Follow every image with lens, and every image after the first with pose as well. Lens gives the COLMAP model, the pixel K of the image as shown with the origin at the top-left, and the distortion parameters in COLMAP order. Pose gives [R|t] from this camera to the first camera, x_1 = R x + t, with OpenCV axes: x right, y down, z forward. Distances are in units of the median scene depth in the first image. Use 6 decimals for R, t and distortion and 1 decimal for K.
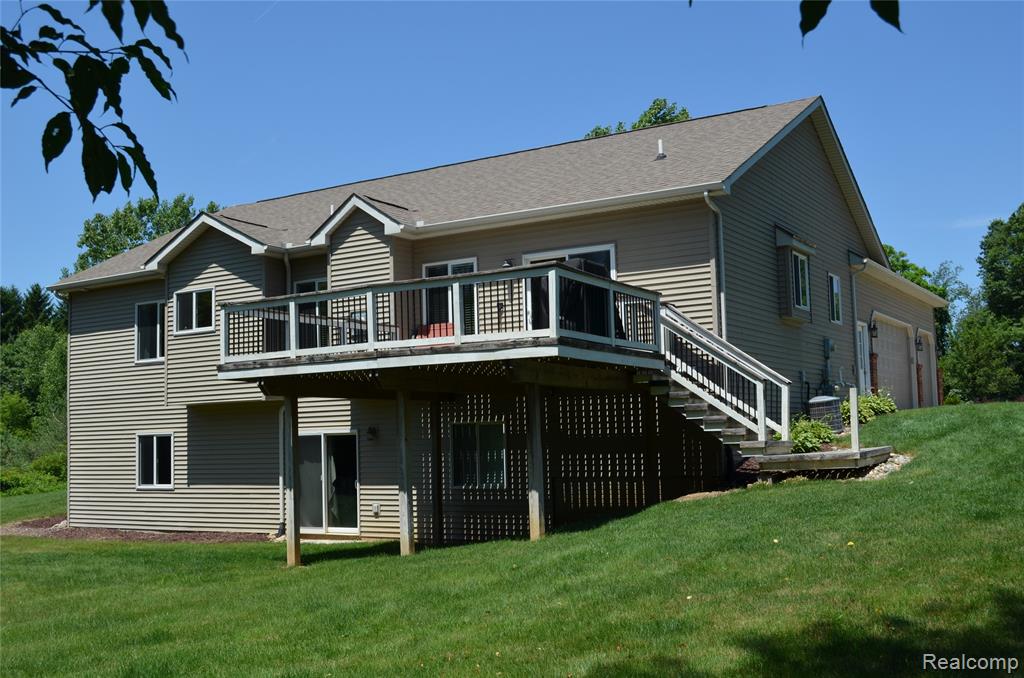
lens RADIAL K [[1129.6, 0, 512.0], [0, 1129.6, 342.1], [0, 0, 1]] dist [-0.010964, 0.000000]
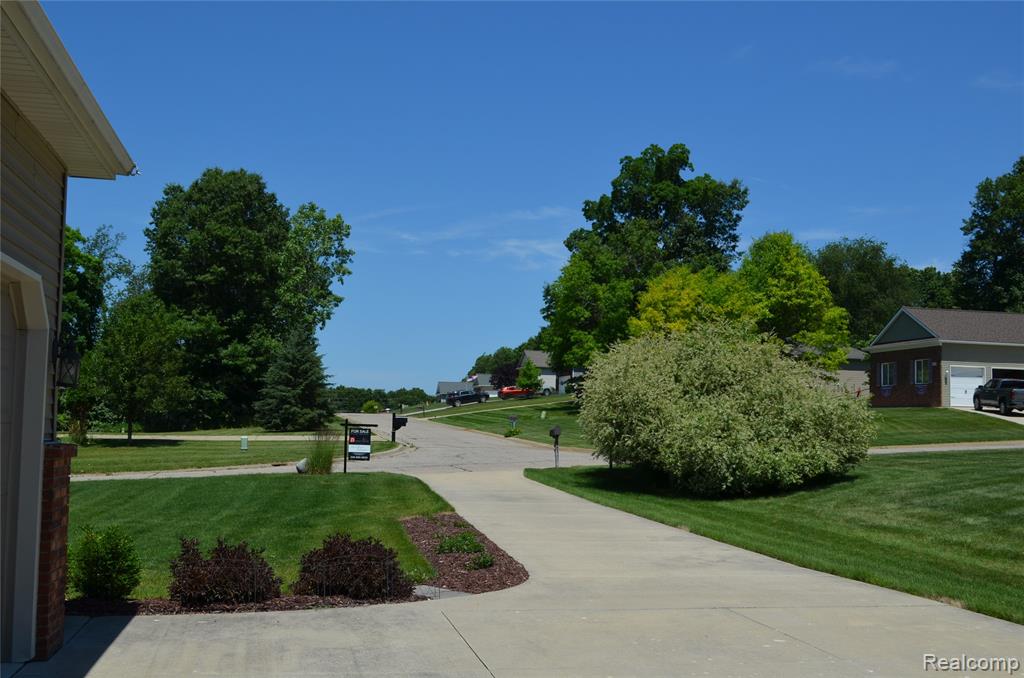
lens RADIAL K [[1129.6, 0, 512.2], [0, 1129.6, 341.9], [0, 0, 1]] dist [-0.010964, 0.000000]
pose [[0.743611, 0.098348, 0.661339, 0.092644], [-0.105131, 0.994017, -0.029611, 0.000599], [-0.660295, -0.047508, 0.749502, 0.245431]]
